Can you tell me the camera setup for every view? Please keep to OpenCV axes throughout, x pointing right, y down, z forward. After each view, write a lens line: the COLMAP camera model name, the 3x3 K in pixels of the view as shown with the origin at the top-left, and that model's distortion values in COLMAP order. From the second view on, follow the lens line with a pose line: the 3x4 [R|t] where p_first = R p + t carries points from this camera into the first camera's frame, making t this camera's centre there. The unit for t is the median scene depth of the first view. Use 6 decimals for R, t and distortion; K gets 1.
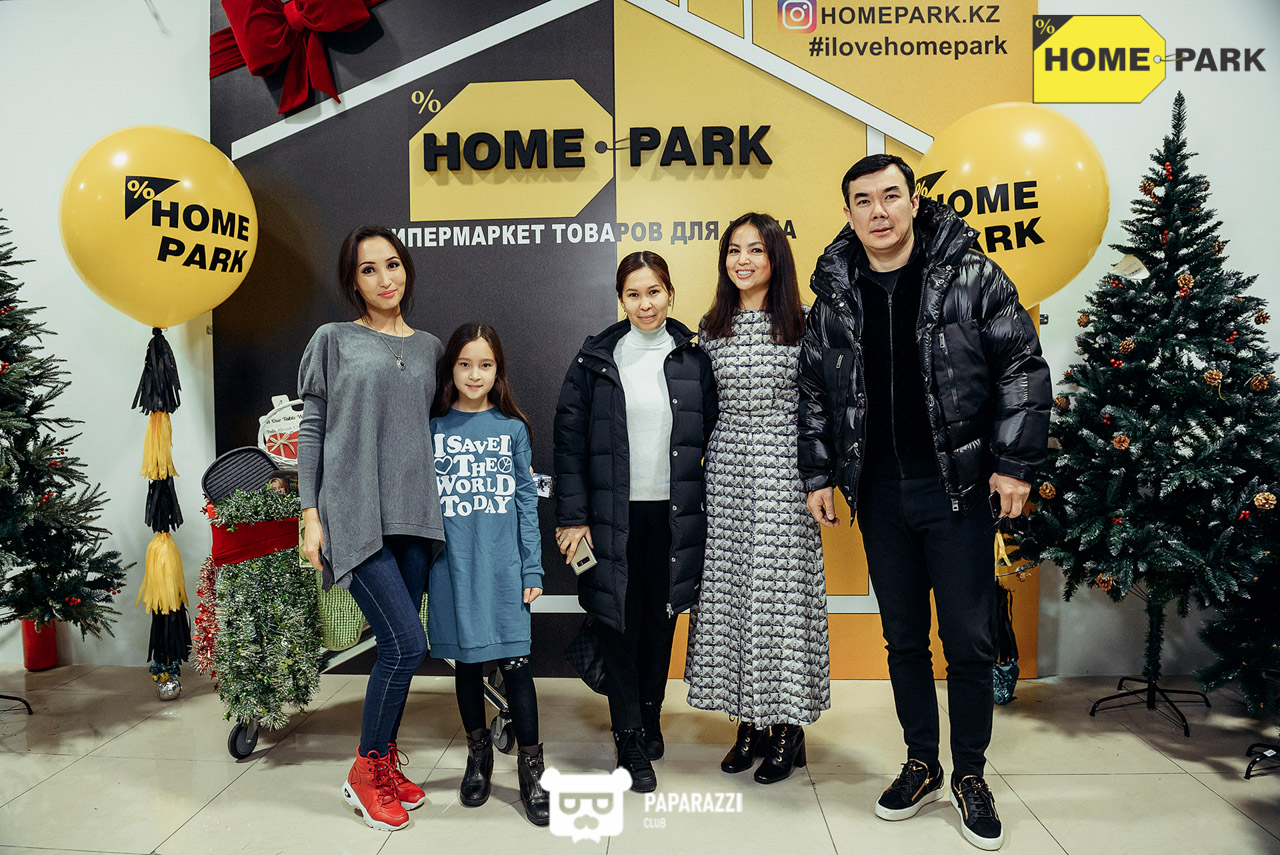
lens RADIAL K [[870.6, 0, 634.7], [0, 870.6, 437.0], [0, 0, 1]] dist [-0.054101, -0.001401]
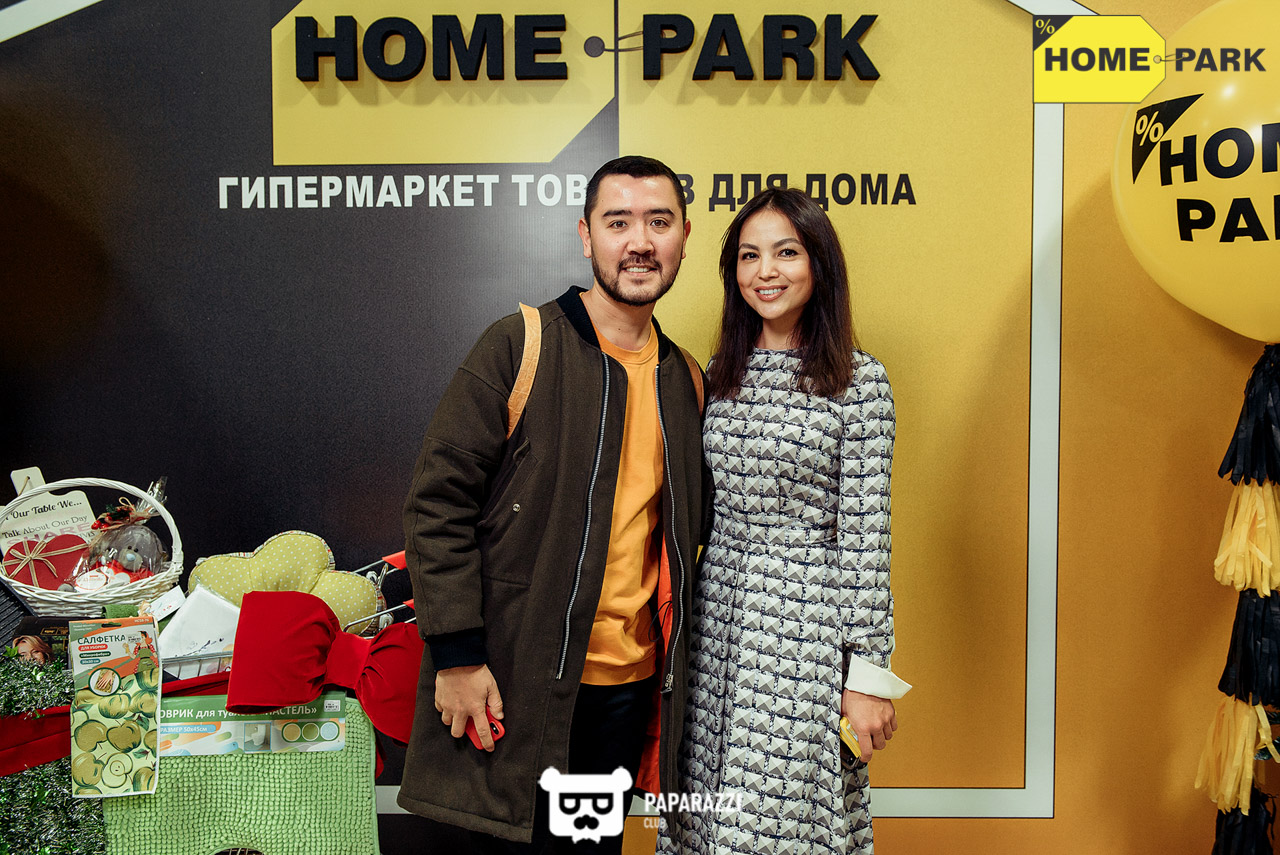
lens RADIAL K [[1030.0, 0, 656.9], [0, 1030.0, 424.6], [0, 0, 1]] dist [-0.019874, 0.000026]
pose [[0.999383, 0.008041, 0.034184, -0.017695], [-0.008075, 0.999967, 0.000865, -0.073357], [-0.034176, -0.001140, 0.999415, 0.284138]]
